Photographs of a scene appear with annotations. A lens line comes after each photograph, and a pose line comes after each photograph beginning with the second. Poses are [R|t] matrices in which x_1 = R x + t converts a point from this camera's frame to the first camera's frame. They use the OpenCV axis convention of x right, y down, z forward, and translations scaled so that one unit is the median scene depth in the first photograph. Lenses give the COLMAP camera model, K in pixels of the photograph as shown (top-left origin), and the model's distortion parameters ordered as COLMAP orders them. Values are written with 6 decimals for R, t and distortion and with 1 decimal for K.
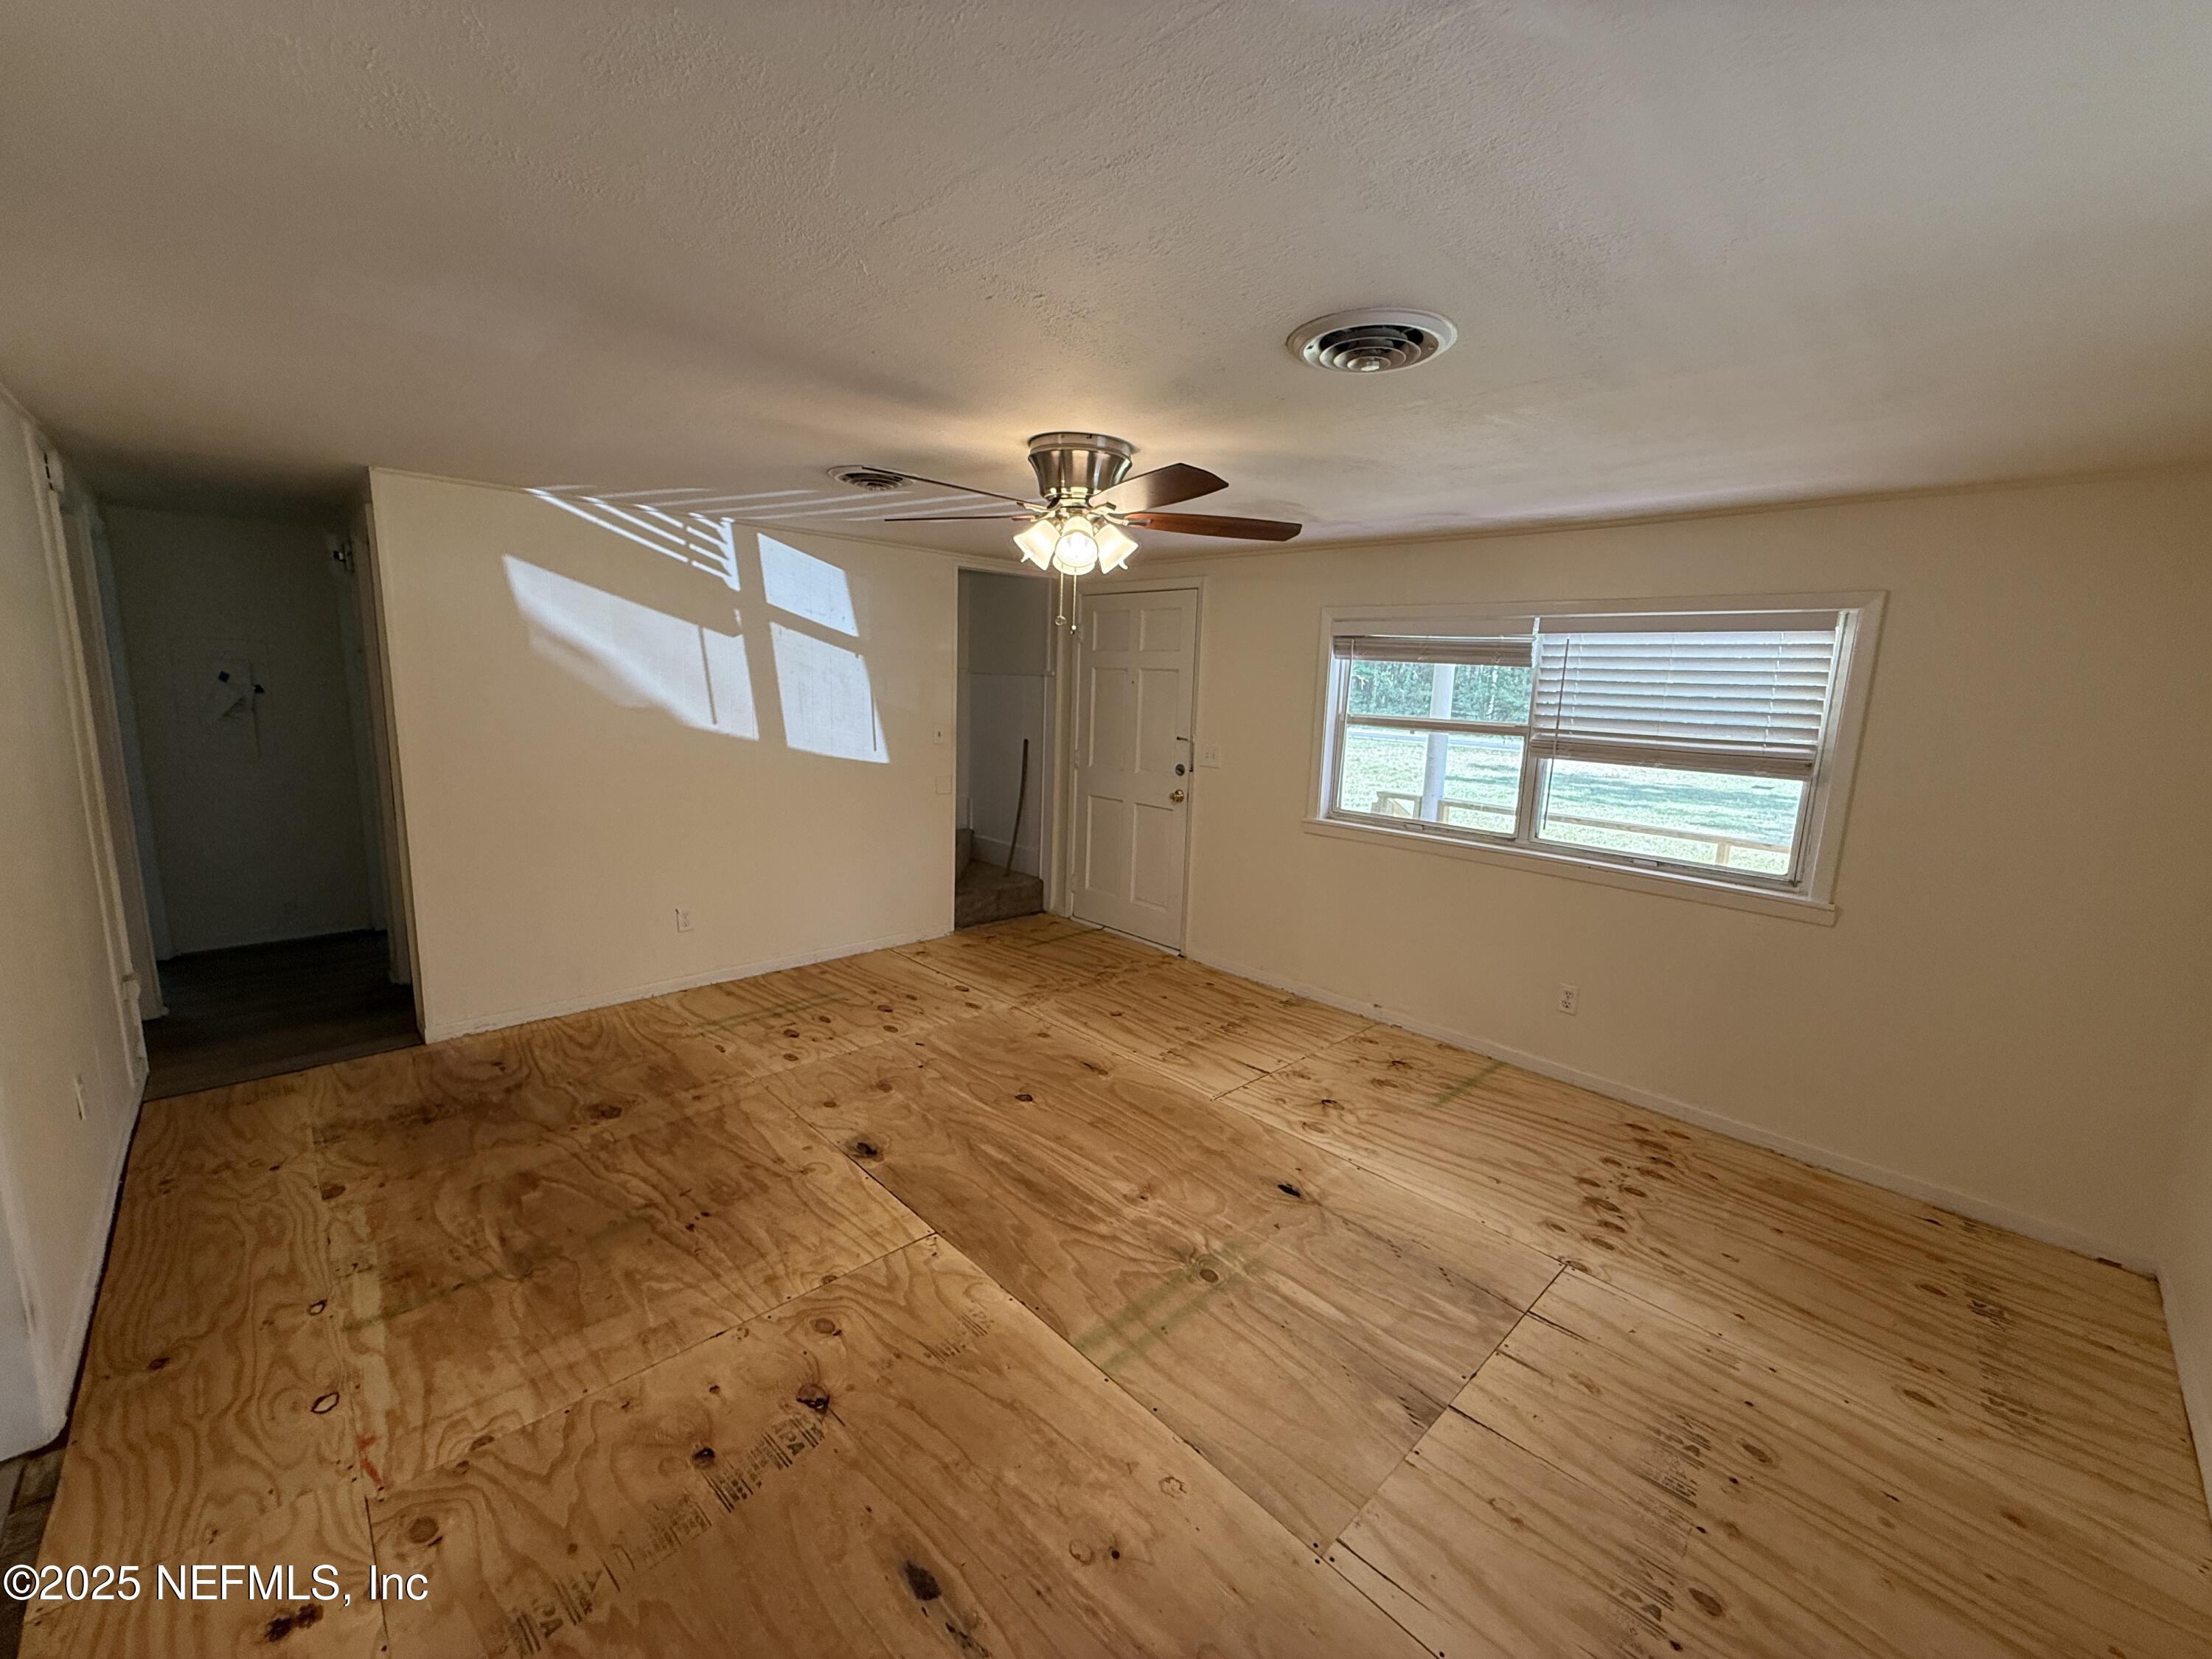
lens RADIAL K [[885.2, 0, 1105.0], [0, 885.2, 831.6], [0, 0, 1]] dist [-0.000400, 0.000203]
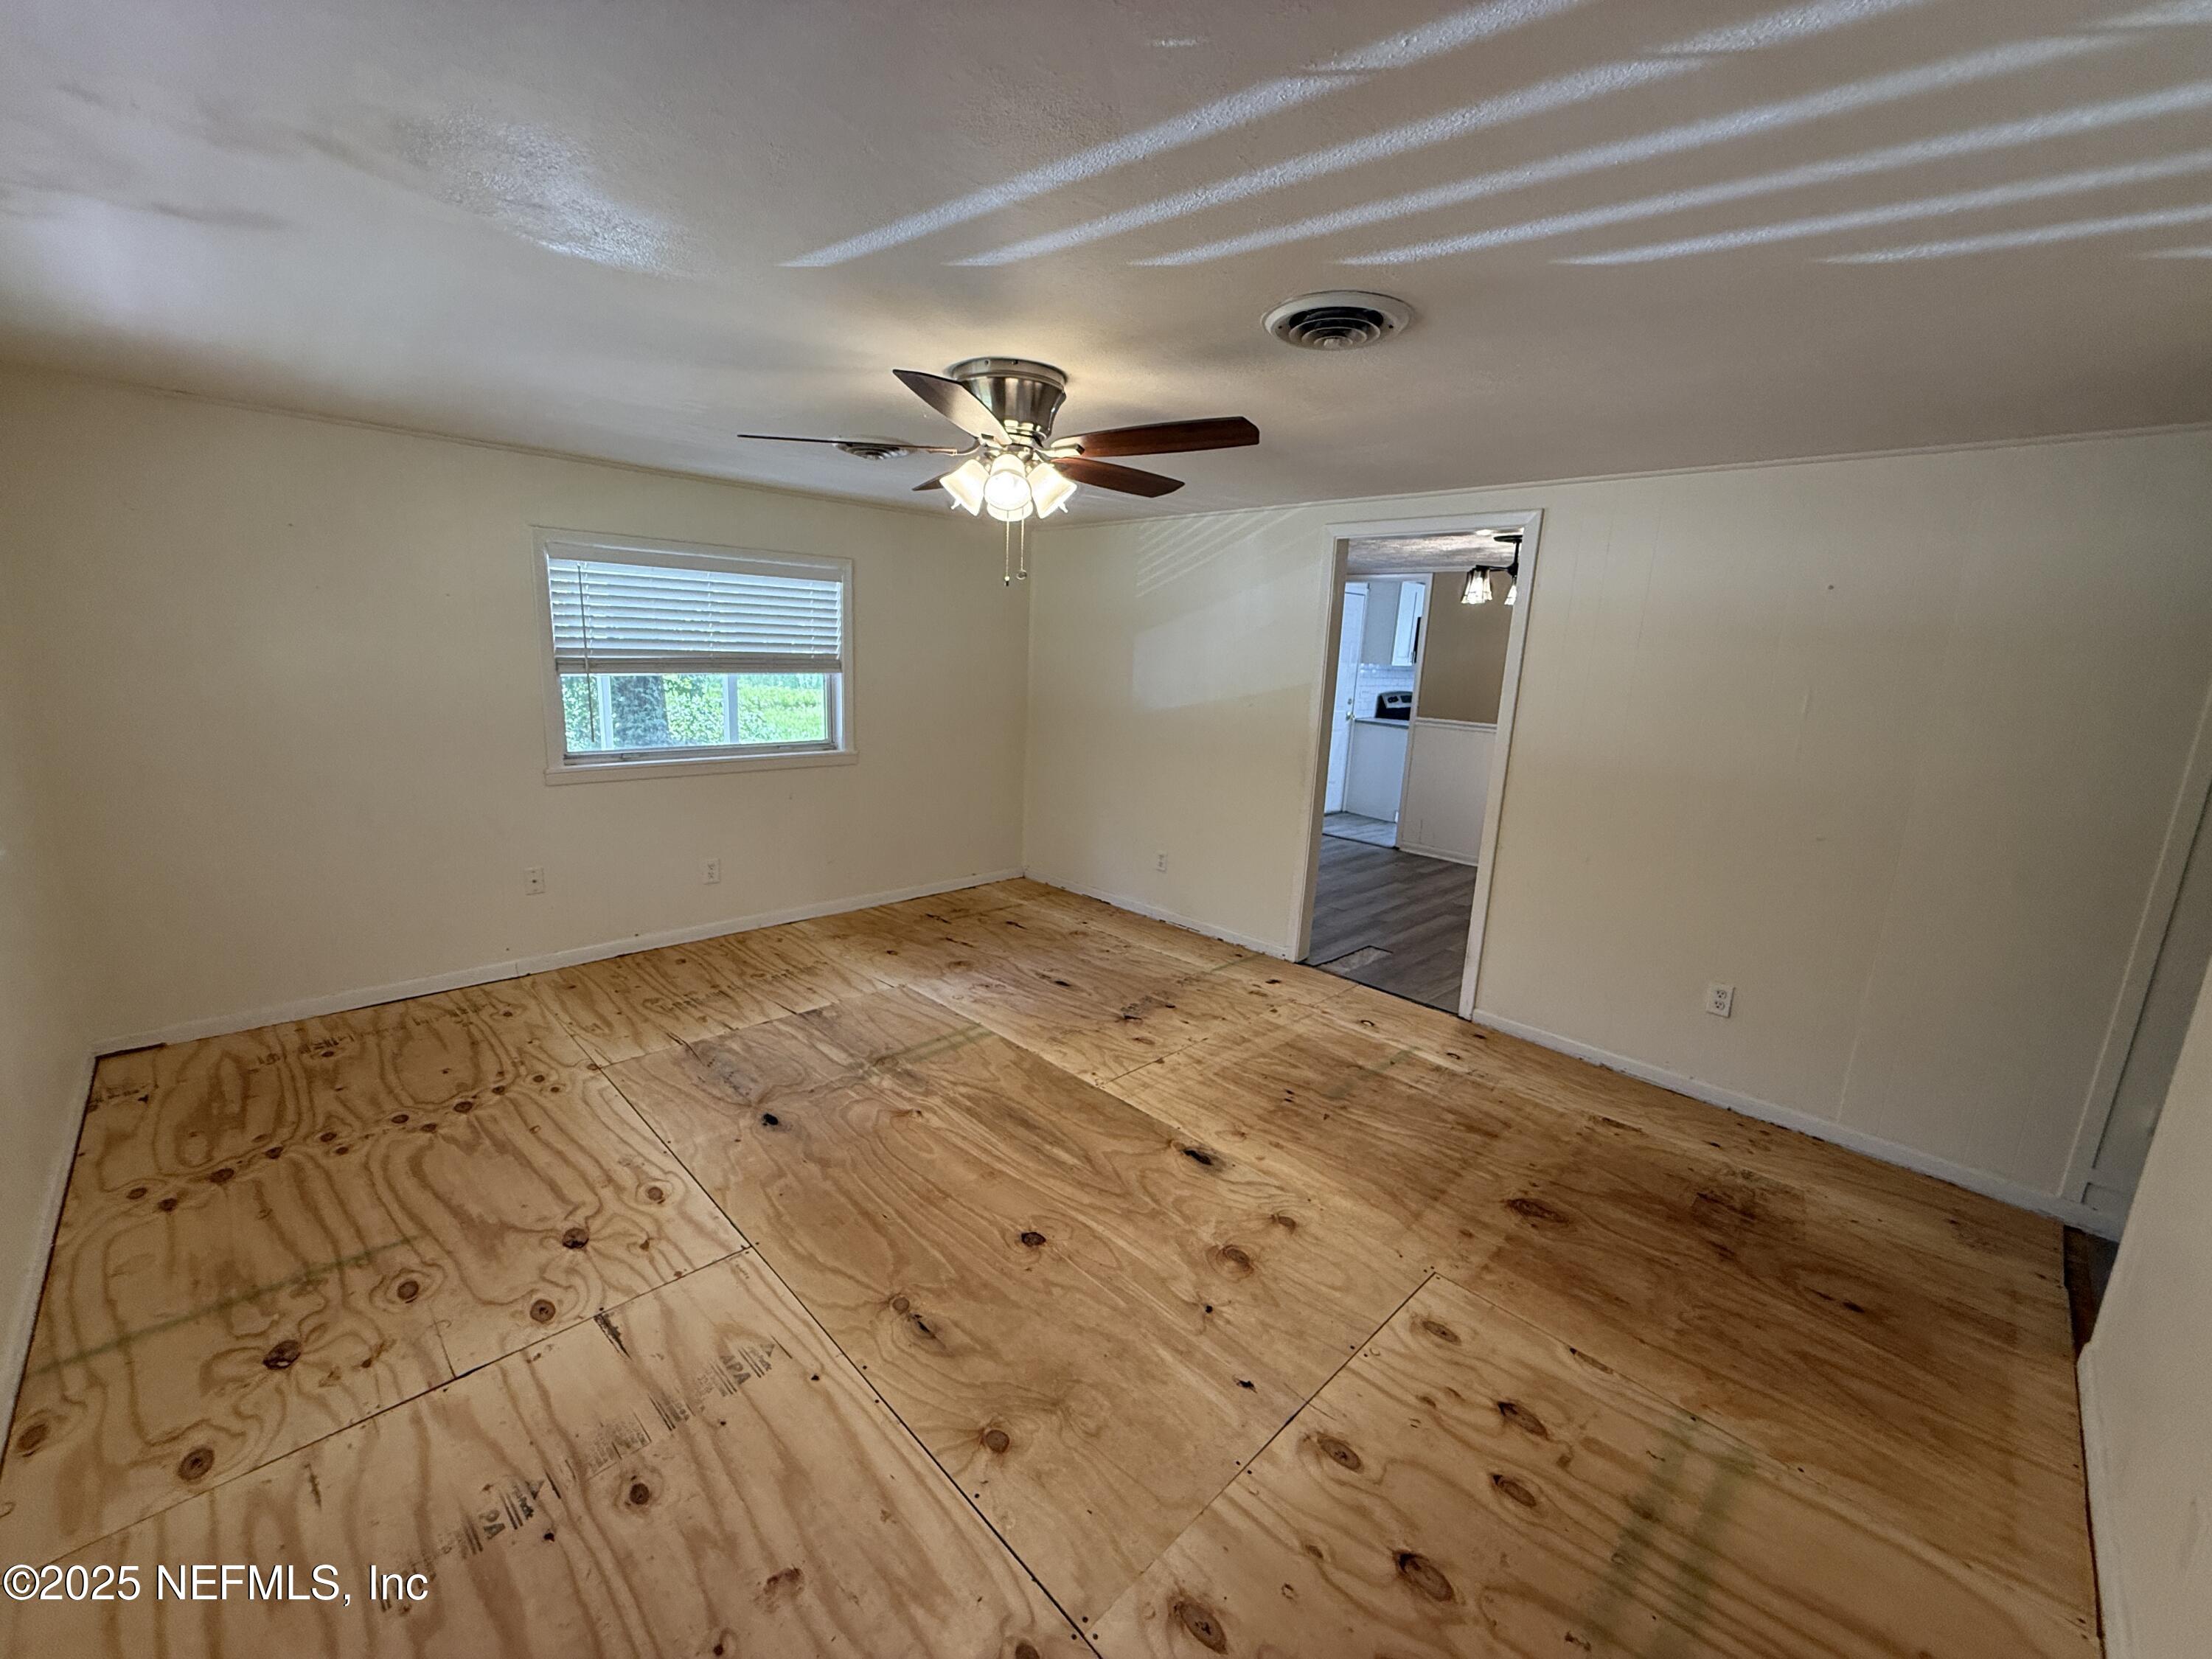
lens RADIAL K [[885.2, 0, 1109.1], [0, 885.2, 831.0], [0, 0, 1]] dist [-0.000400, 0.000203]
pose [[-0.996725, -0.073834, -0.032969, -0.120895], [-0.080795, 0.925848, 0.369159, -0.305673], [0.003268, 0.370613, -0.928781, 1.776256]]
